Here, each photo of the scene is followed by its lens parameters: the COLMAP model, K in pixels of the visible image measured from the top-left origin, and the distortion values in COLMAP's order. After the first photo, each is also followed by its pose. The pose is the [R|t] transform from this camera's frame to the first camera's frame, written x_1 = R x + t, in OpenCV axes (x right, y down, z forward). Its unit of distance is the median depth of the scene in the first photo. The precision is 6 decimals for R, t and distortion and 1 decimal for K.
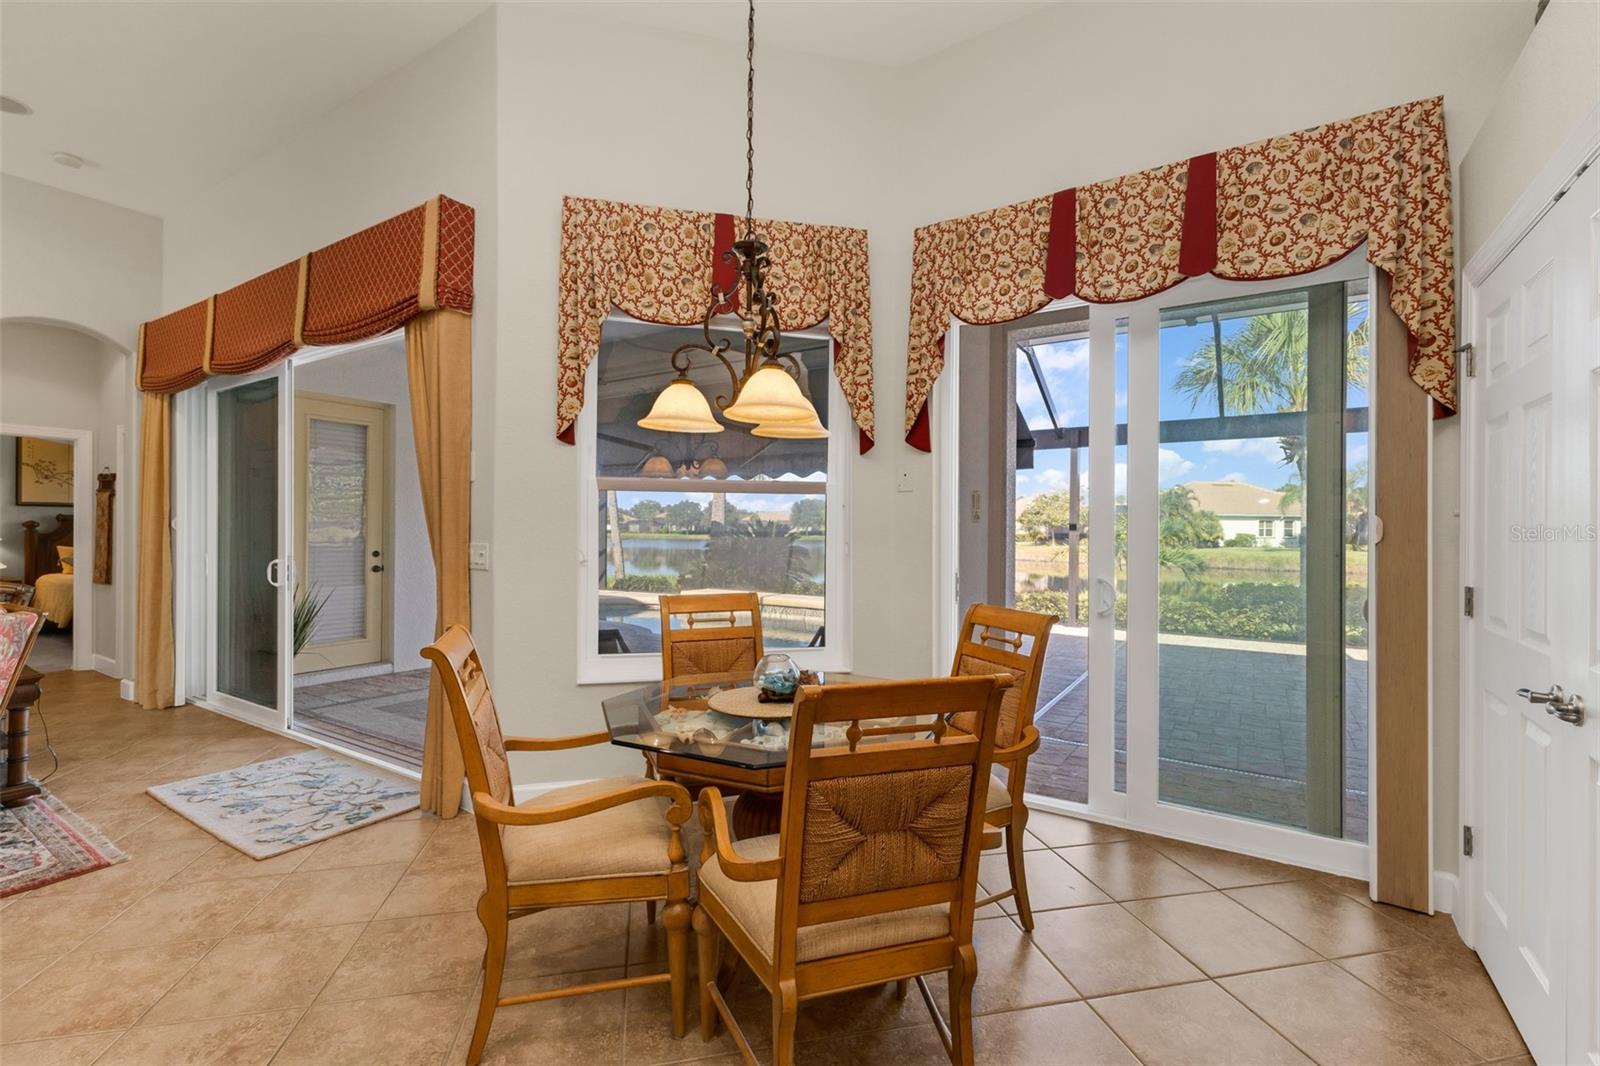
lens RADIAL K [[695.1, 0, 803.3], [0, 695.1, 532.0], [0, 0, 1]] dist [0.010517, -0.000369]
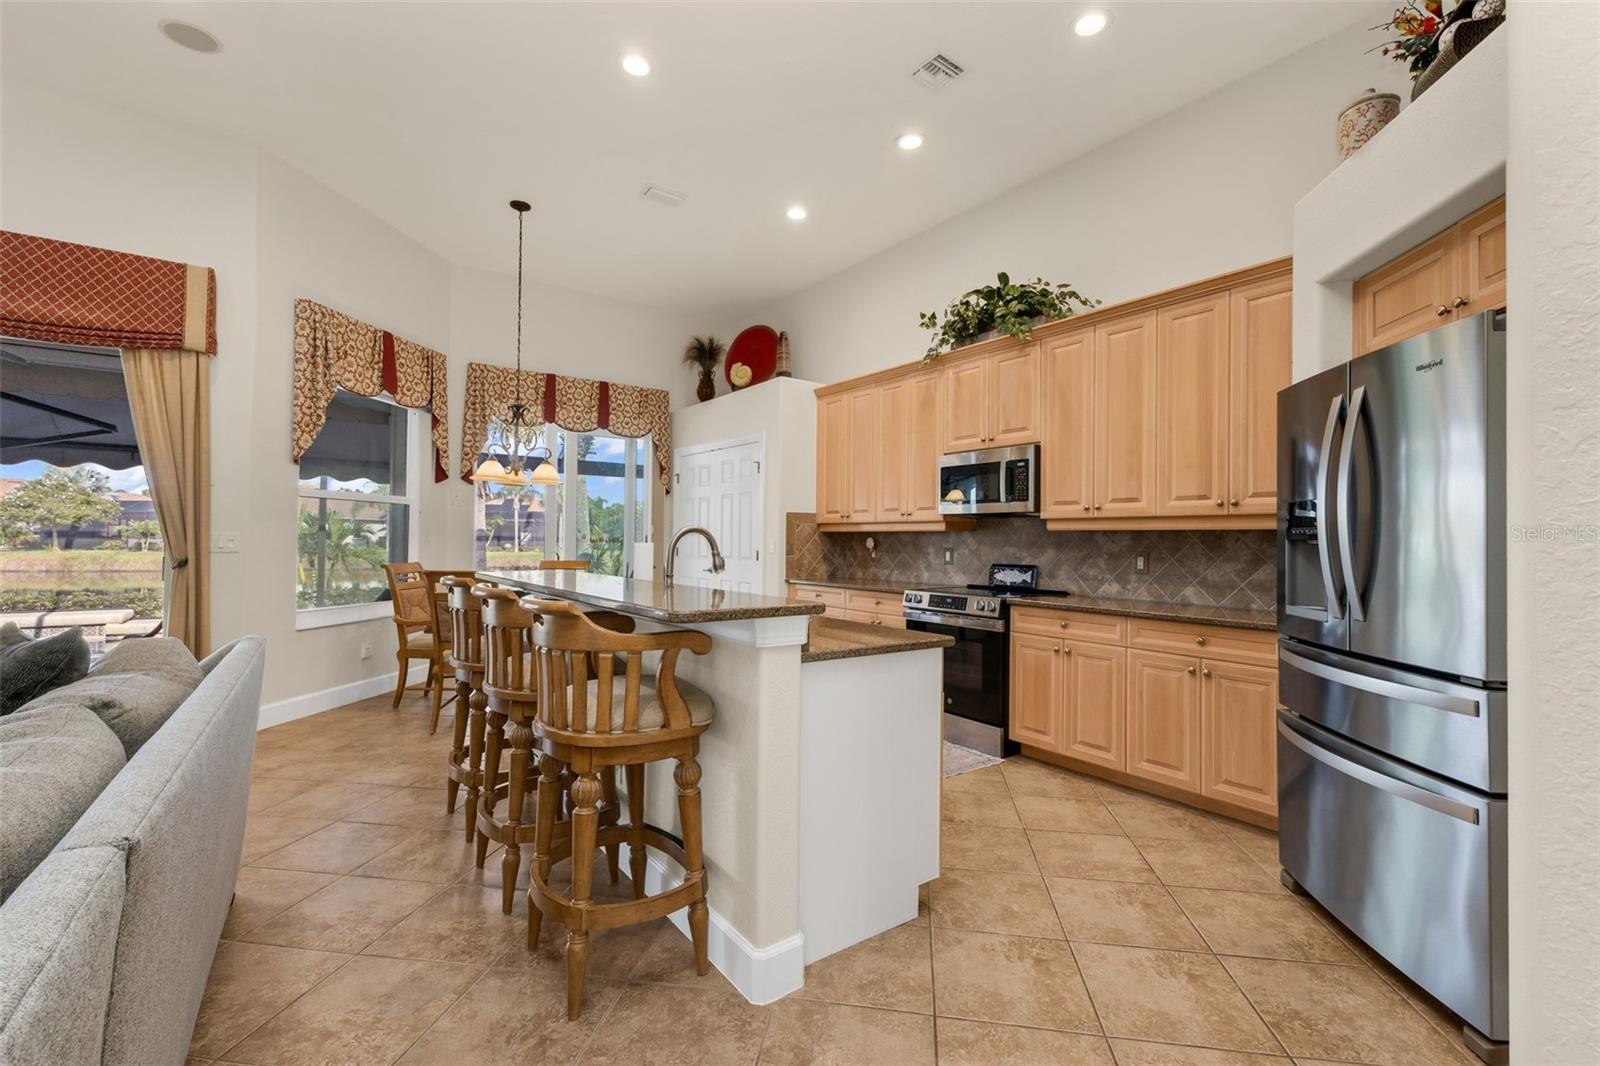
lens RADIAL K [[700.3, 0, 804.7], [0, 700.3, 530.6], [0, 0, 1]] dist [0.011974, -0.000917]
pose [[0.361342, 0.010683, 0.932372, -1.323986], [-0.005803, 0.999941, -0.009209, 0.017309], [-0.932415, -0.002083, 0.361383, -0.516687]]
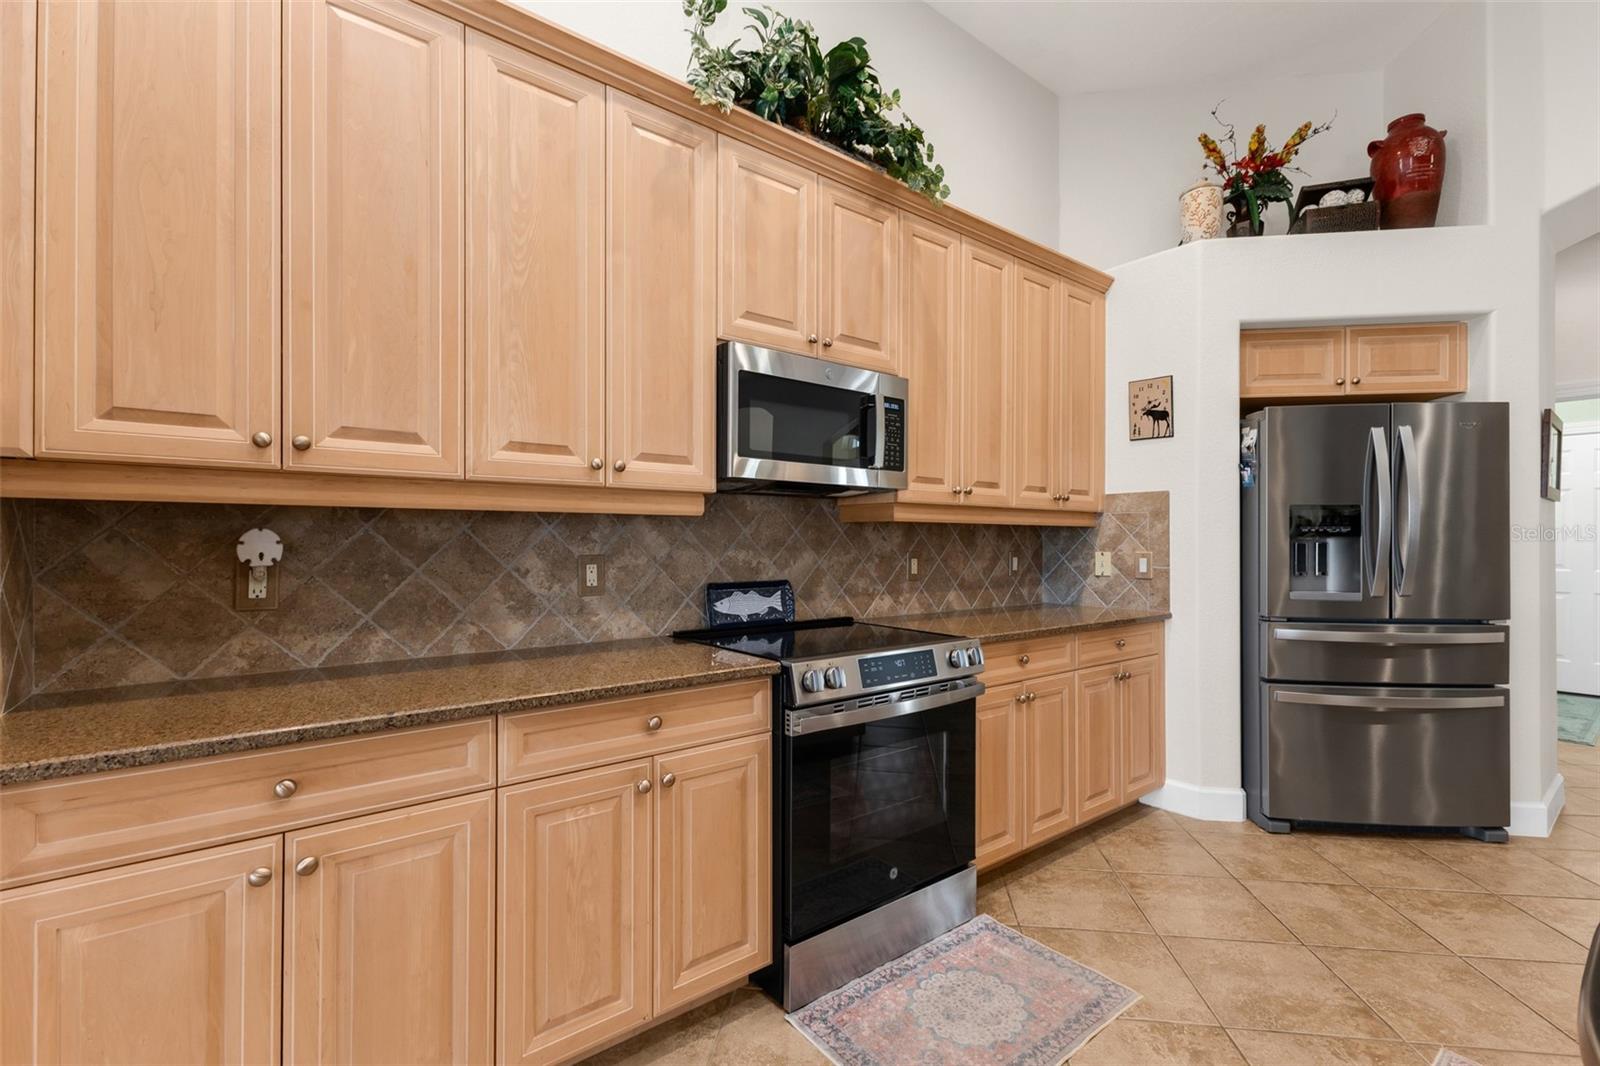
lens RADIAL K [[698.1, 0, 795.6], [0, 698.1, 535.4], [0, 0, 1]] dist [0.008332, -0.000674]
pose [[-0.943408, -0.002071, 0.331628, -0.097494], [-0.004497, 0.999968, -0.006547, 0.024837], [-0.331604, -0.007667, -0.943388, 0.341683]]
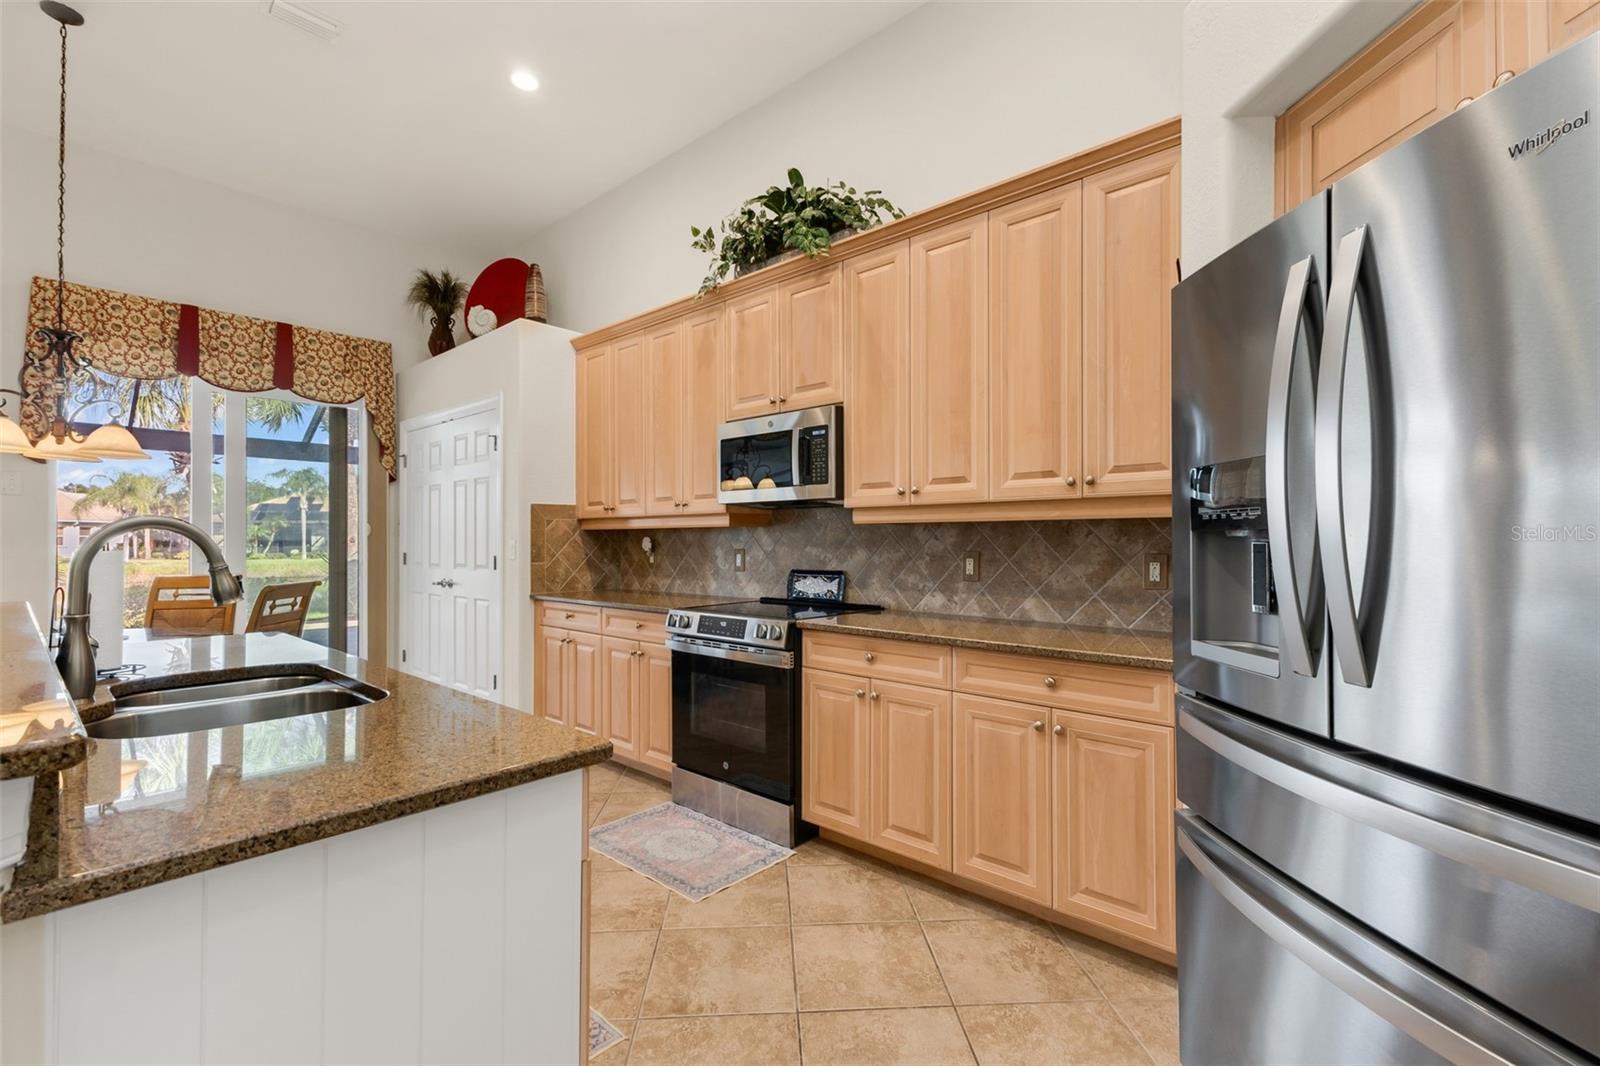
lens RADIAL K [[710.4, 0, 814.1], [0, 710.4, 541.0], [0, 0, 1]] dist [-0.004546, 0.000076]
pose [[0.153125, -0.002300, 0.988204, -0.905166], [0.001337, 0.999997, 0.002120, 0.023803], [-0.988206, 0.000996, 0.153127, -0.562152]]
